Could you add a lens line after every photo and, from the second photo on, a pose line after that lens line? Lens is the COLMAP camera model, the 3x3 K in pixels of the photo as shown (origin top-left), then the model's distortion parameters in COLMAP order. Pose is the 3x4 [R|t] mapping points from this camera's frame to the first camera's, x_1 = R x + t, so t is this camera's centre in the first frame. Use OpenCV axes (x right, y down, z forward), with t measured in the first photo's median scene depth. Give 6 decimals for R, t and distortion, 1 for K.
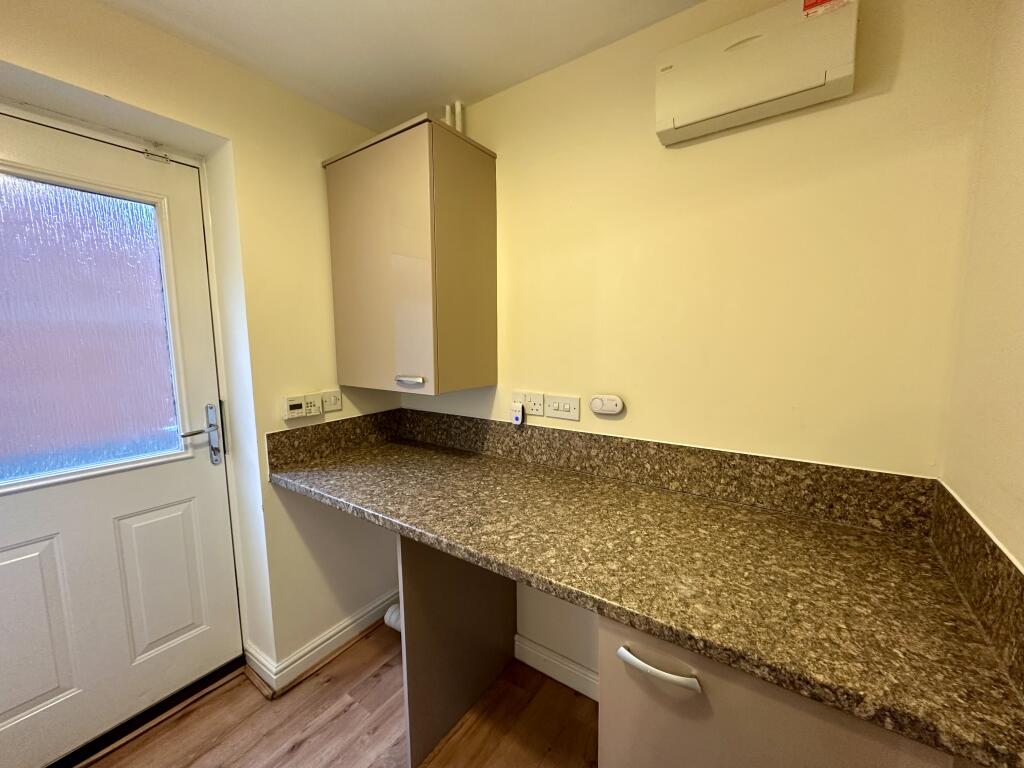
lens RADIAL K [[404.1, 0, 512.5], [0, 404.1, 381.8], [0, 0, 1]] dist [0.000675, -0.000511]
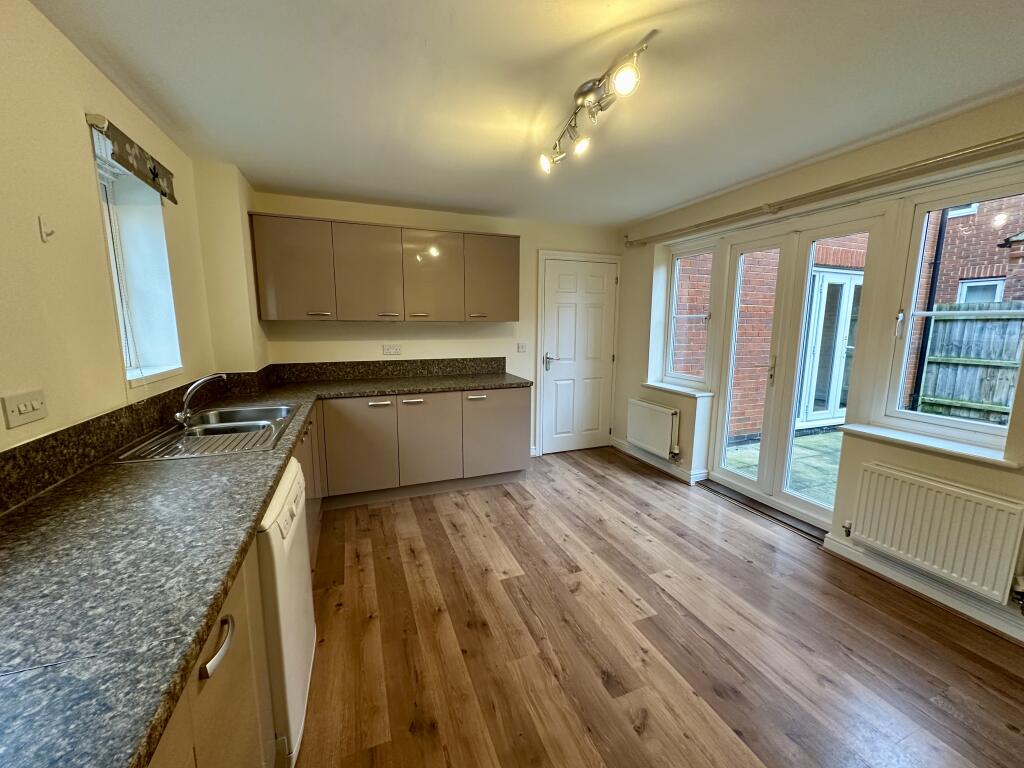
lens RADIAL K [[404.1, 0, 507.7], [0, 404.1, 389.8], [0, 0, 1]] dist [0.000675, -0.000511]
pose [[-0.833949, -0.079206, 0.546127, -1.139166], [0.064735, 0.968772, 0.239354, -0.109913], [-0.548031, 0.234963, -0.802779, 1.311876]]
